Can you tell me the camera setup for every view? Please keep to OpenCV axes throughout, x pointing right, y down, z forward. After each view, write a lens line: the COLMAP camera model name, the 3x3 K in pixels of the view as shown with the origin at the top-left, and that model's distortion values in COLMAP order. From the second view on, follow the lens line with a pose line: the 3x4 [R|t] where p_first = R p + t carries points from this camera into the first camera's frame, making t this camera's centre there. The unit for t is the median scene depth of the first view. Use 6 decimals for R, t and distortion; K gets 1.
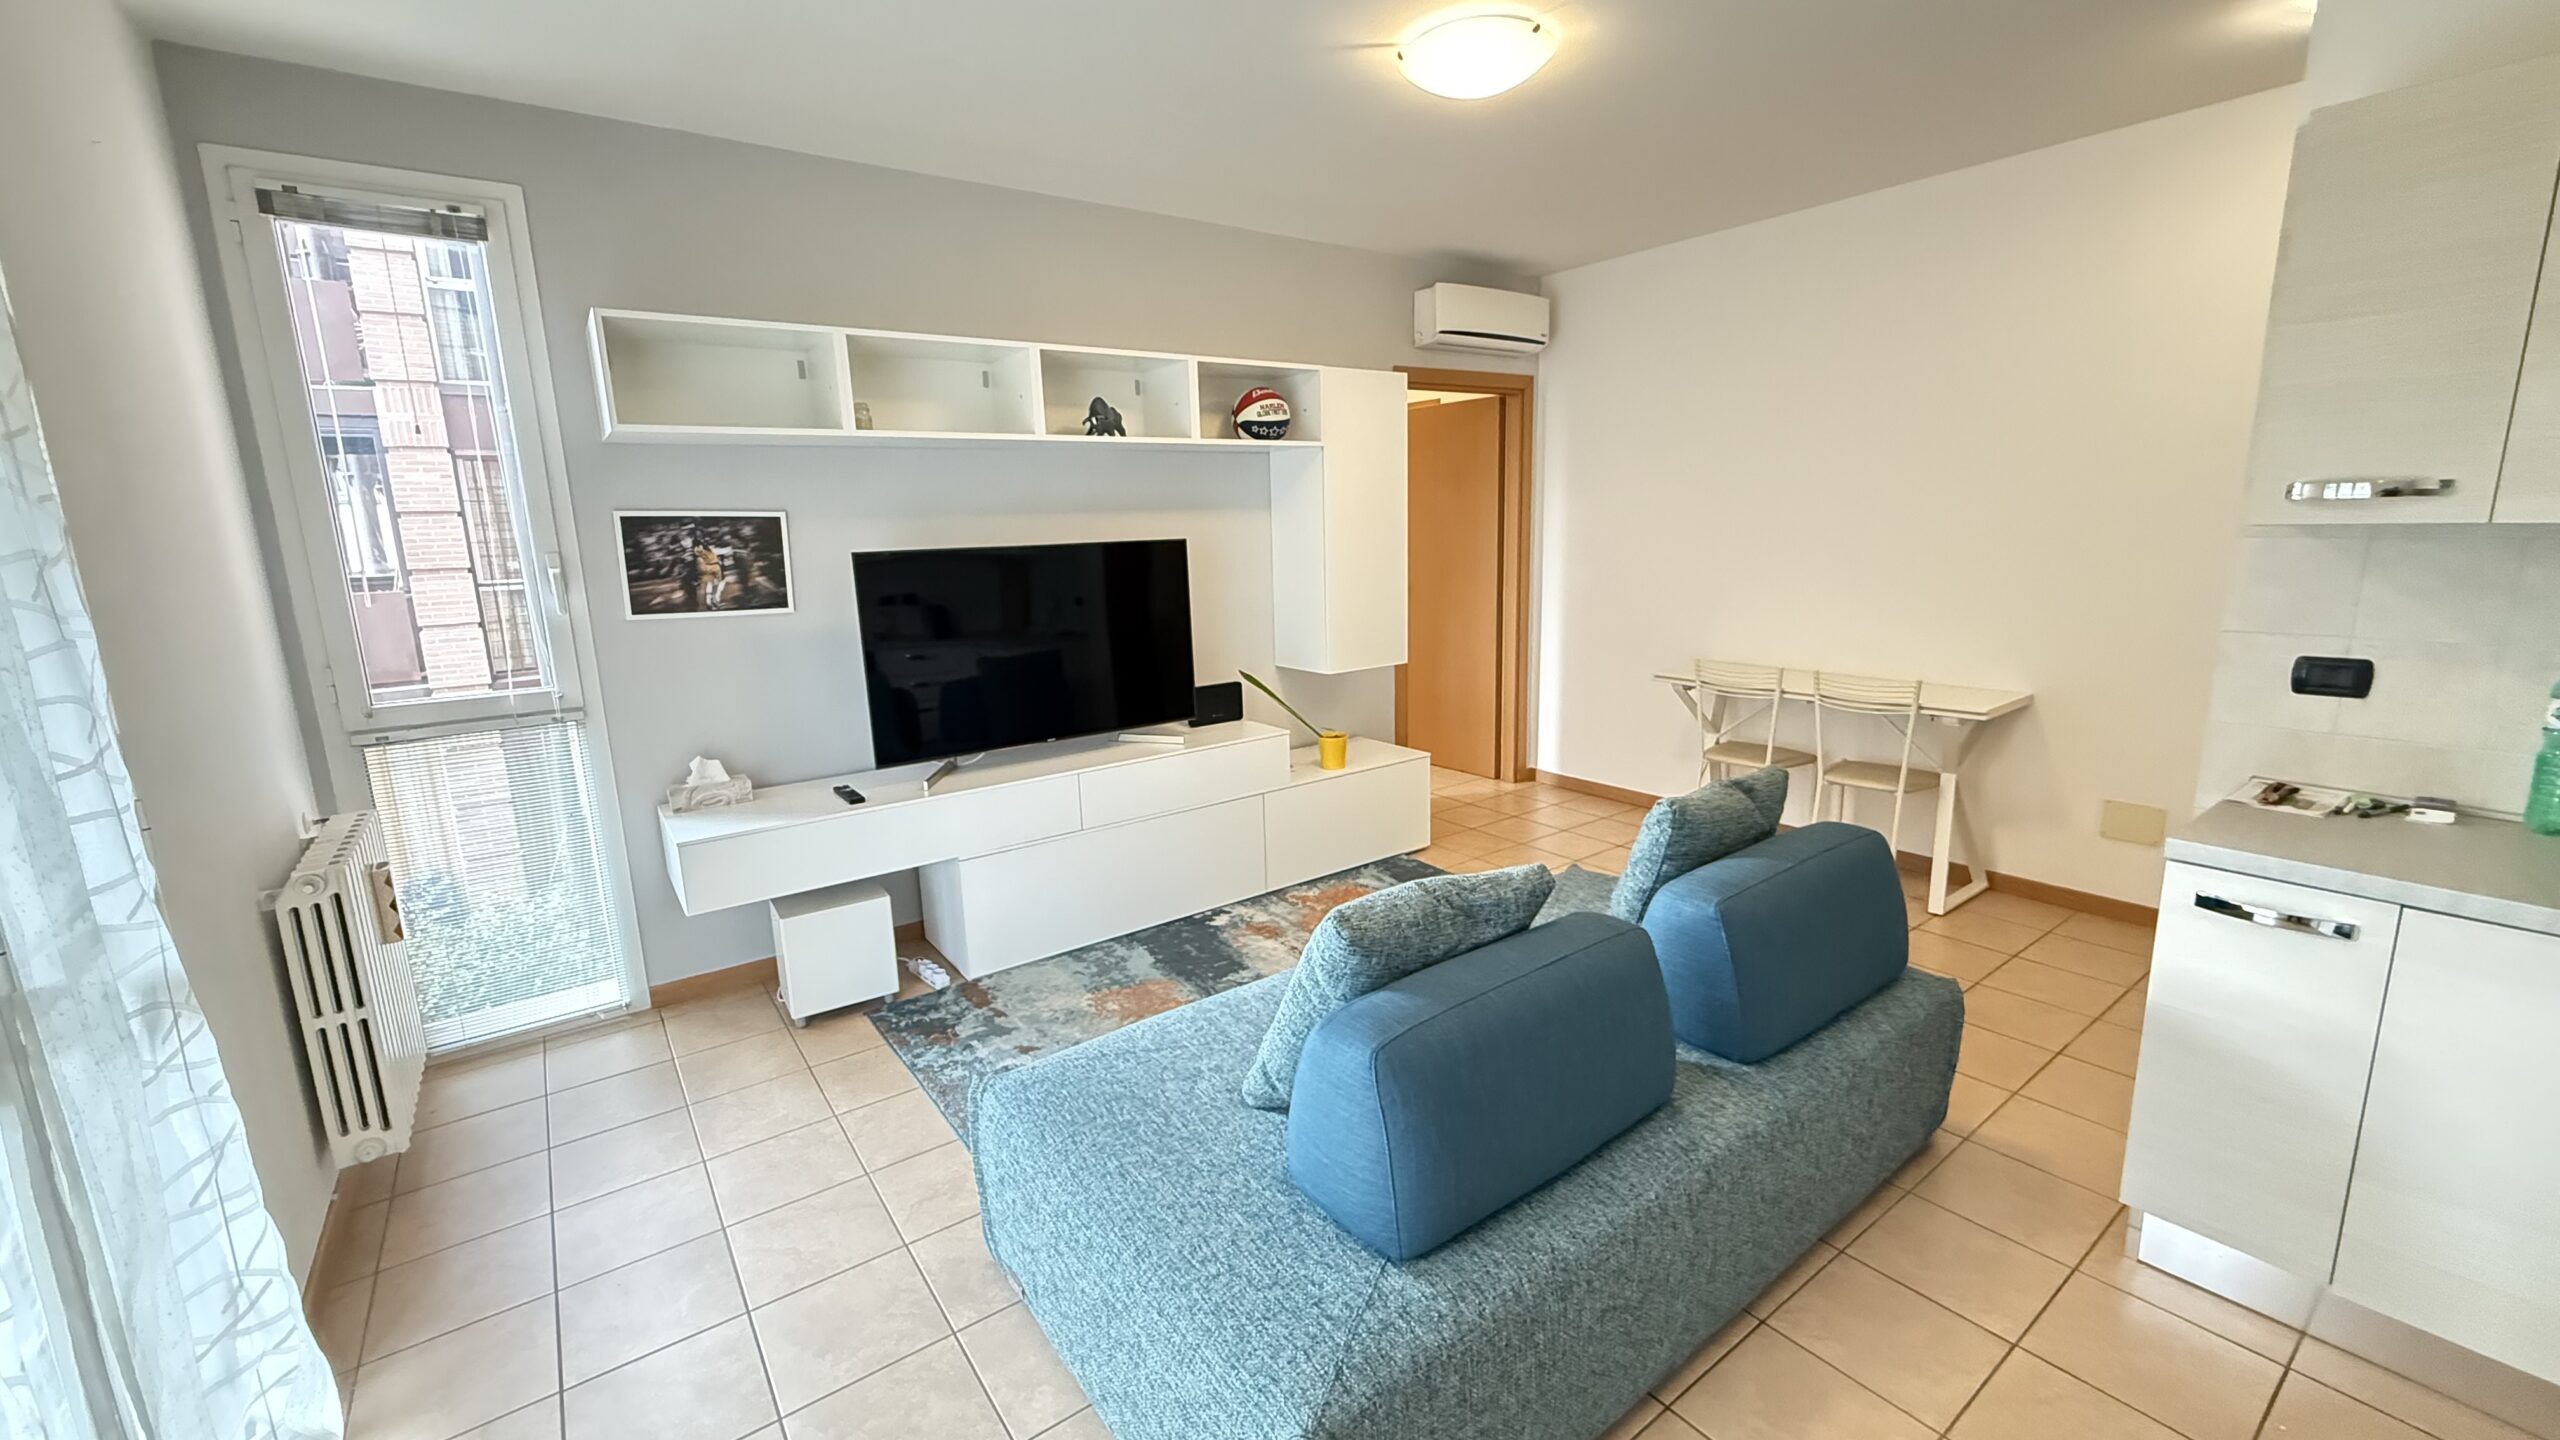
lens RADIAL K [[1019.2, 0, 1271.2], [0, 1019.2, 713.8], [0, 0, 1]] dist [-0.000566, -0.000102]
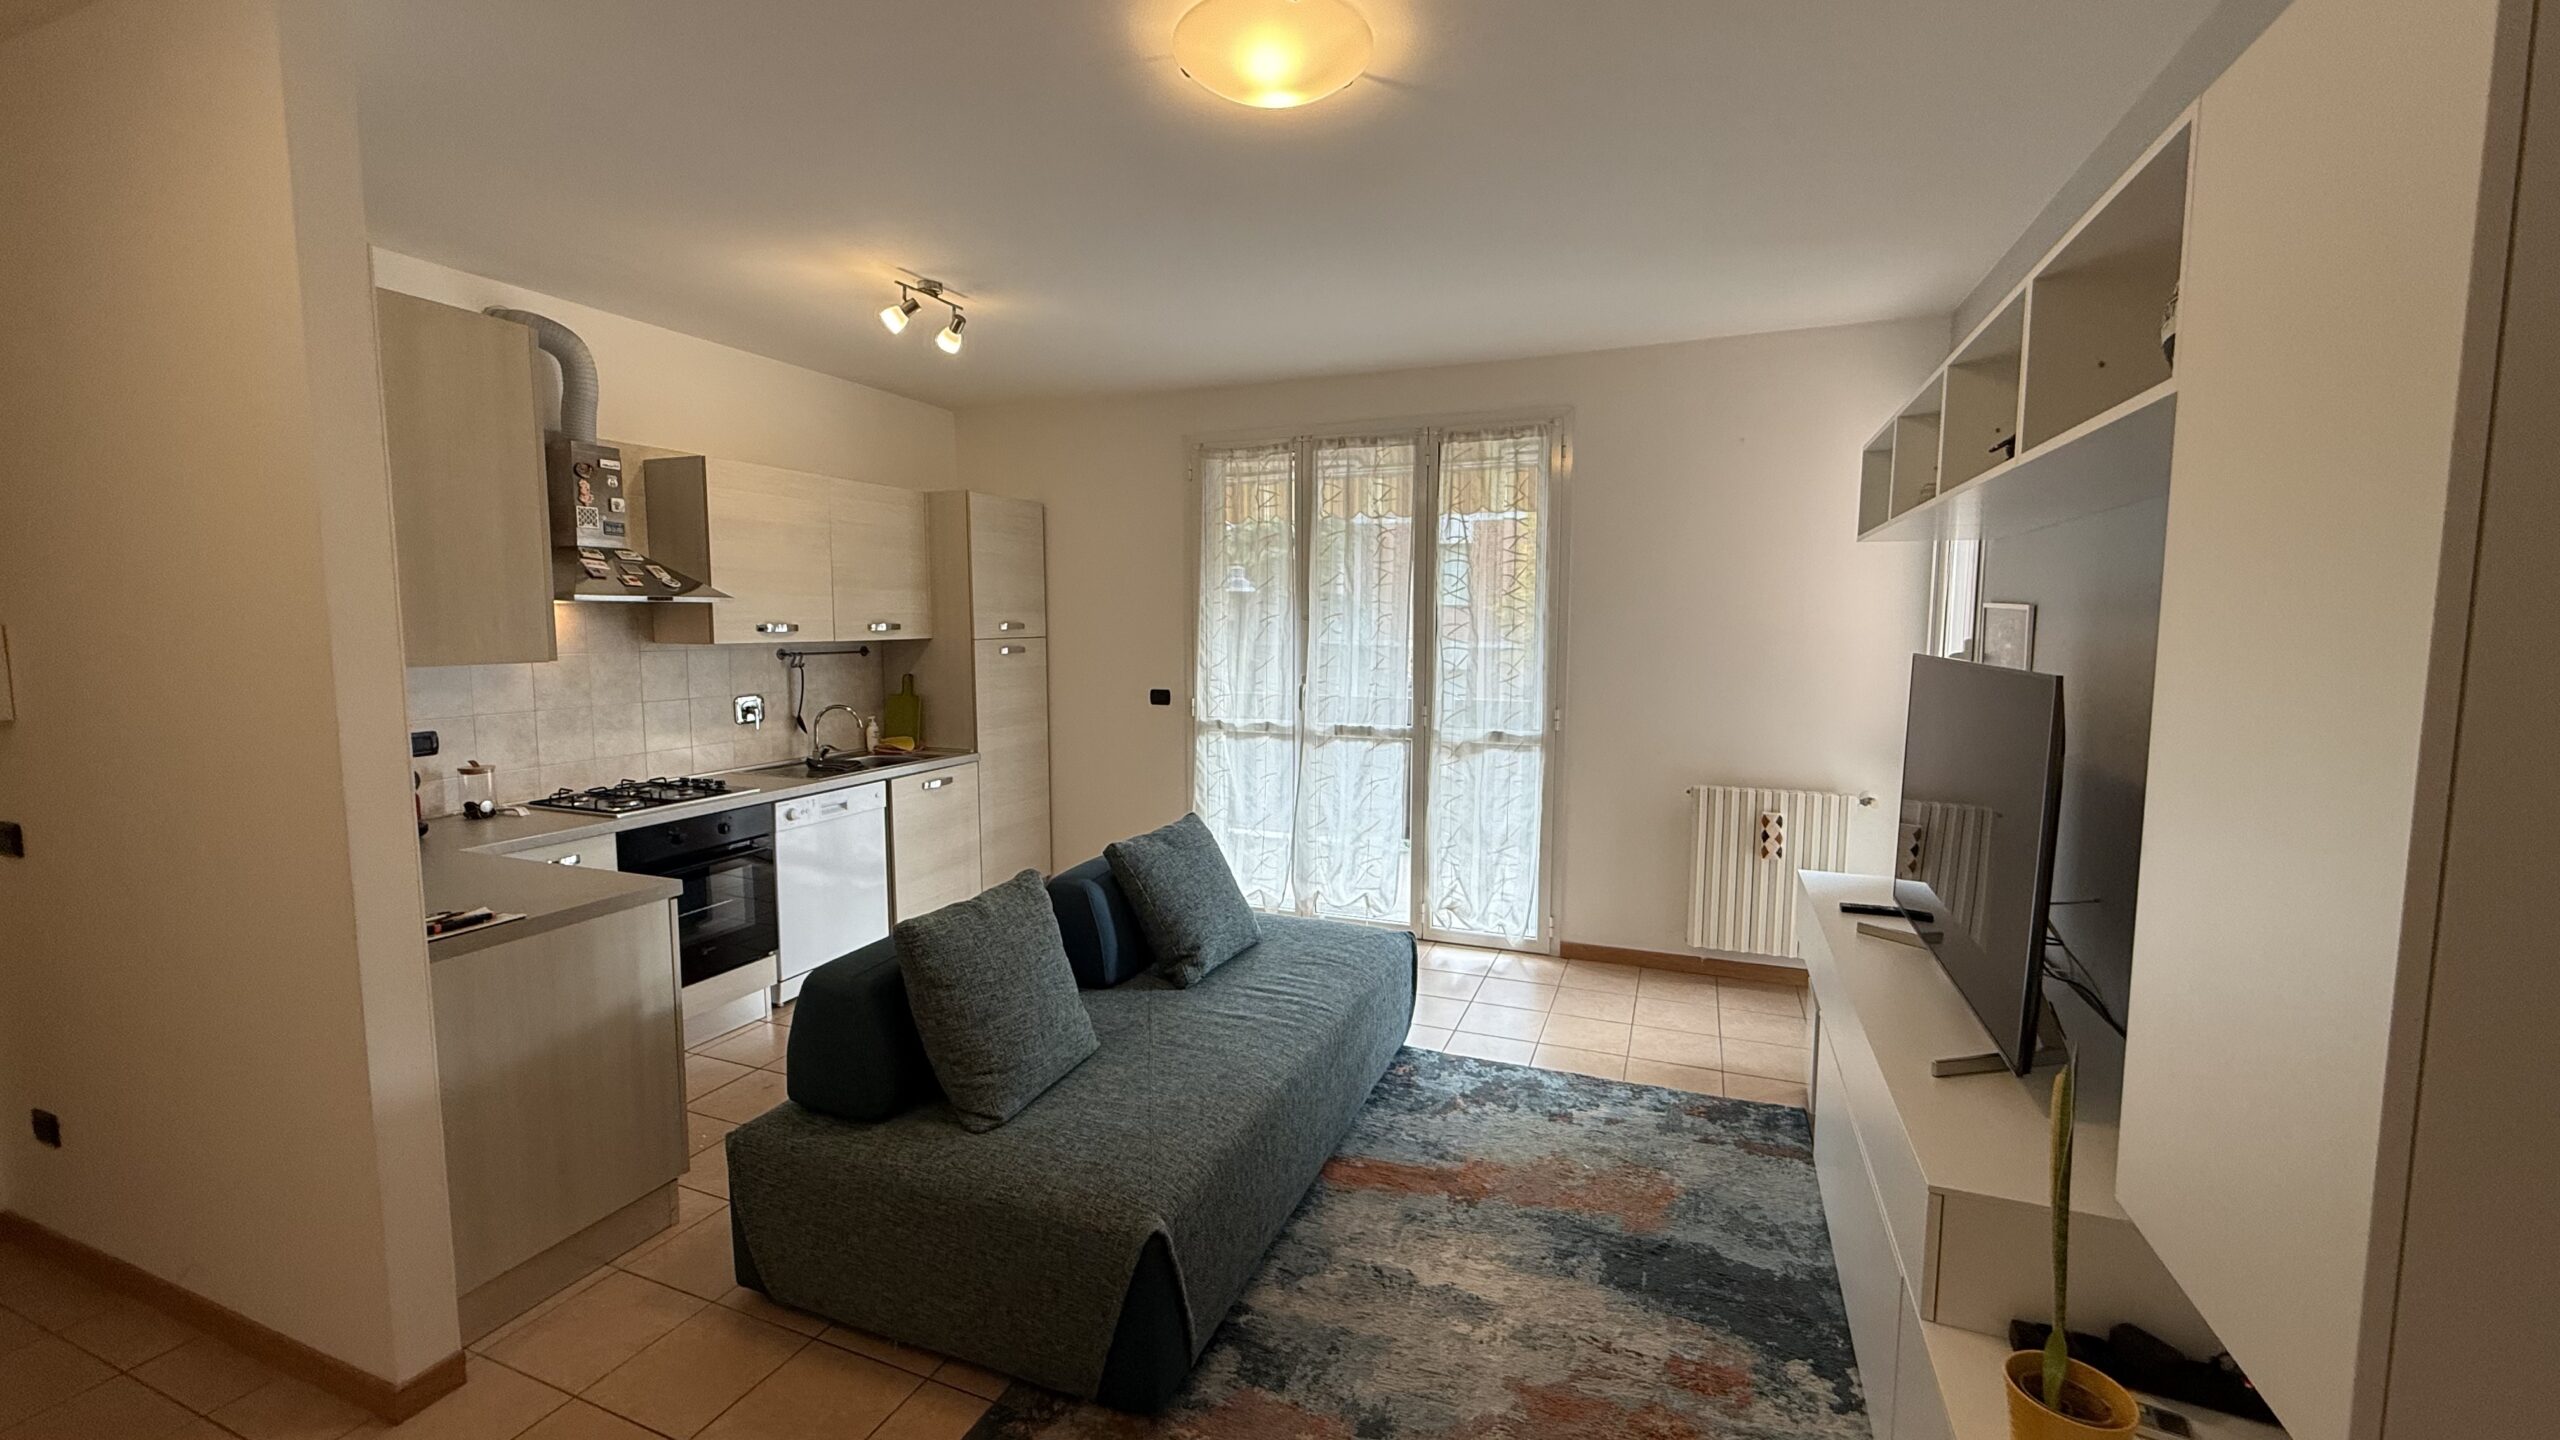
lens RADIAL K [[1019.2, 0, 1275.7], [0, 1019.2, 717.5], [0, 0, 1]] dist [-0.000566, -0.000102]
pose [[-0.850068, 0.081195, -0.520376, 0.516402], [-0.074832, 0.959400, 0.271940, -0.298704], [0.521329, 0.270108, -0.809480, 1.419150]]
